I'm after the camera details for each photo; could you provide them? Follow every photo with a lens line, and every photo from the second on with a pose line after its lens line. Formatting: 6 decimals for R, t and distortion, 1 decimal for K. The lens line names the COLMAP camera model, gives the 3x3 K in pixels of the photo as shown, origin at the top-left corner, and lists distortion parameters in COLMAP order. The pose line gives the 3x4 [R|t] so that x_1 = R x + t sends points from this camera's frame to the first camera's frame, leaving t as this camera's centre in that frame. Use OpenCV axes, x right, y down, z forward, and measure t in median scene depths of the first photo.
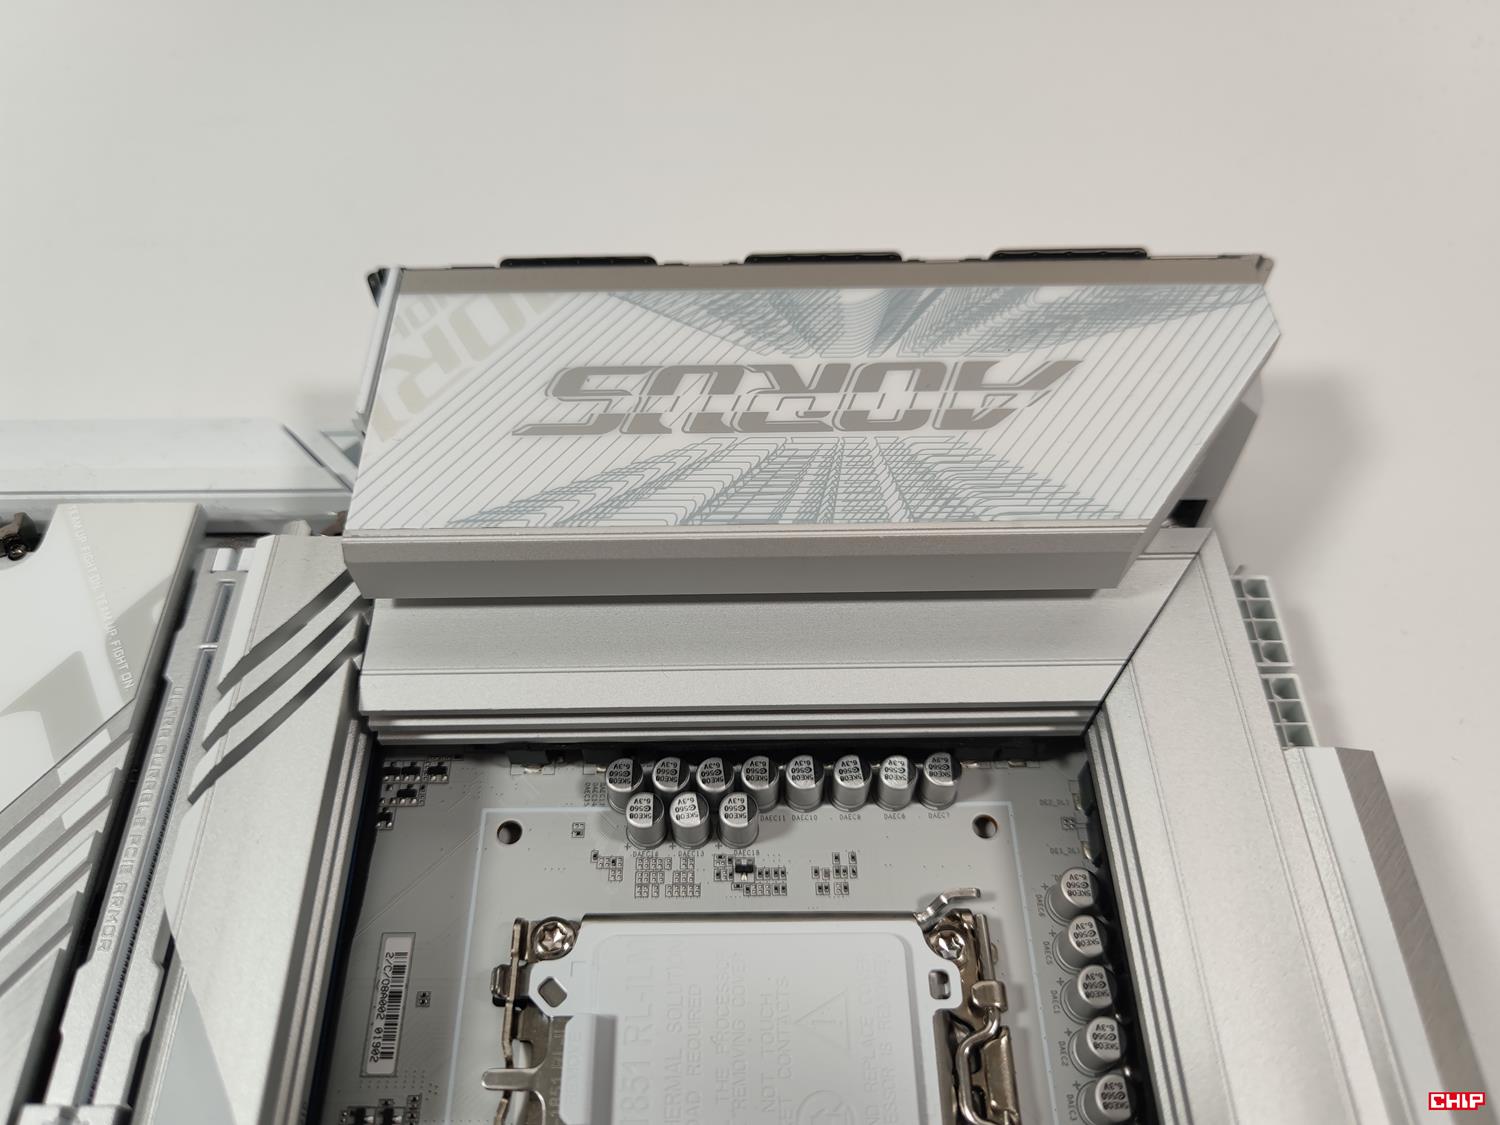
lens RADIAL K [[1139.6, 0, 743.7], [0, 1139.6, 566.3], [0, 0, 1]] dist [-0.020903, -0.018114]
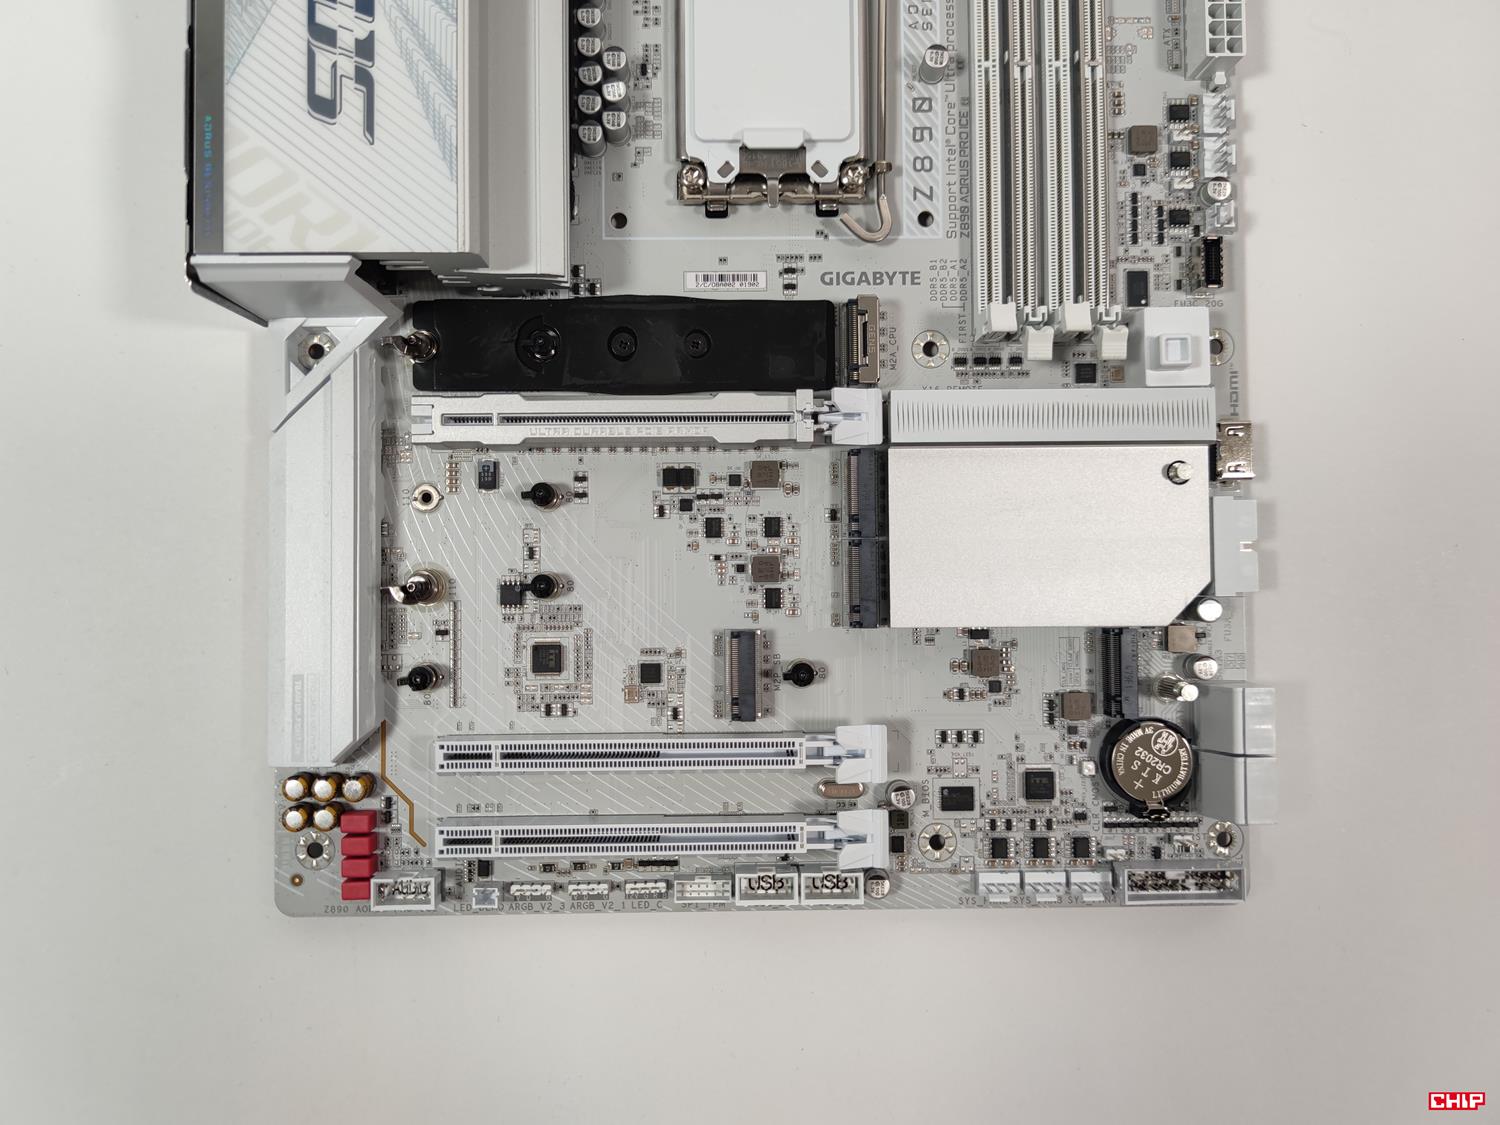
lens RADIAL K [[1139.6, 0, 735.9], [0, 1139.6, 593.6], [0, 0, 1]] dist [-0.020903, -0.018114]
pose [[0.004750, -0.999949, 0.008963, -0.743452], [0.821147, 0.009015, 0.570646, -0.522679], [-0.570697, 0.004649, 0.821147, -0.362615]]
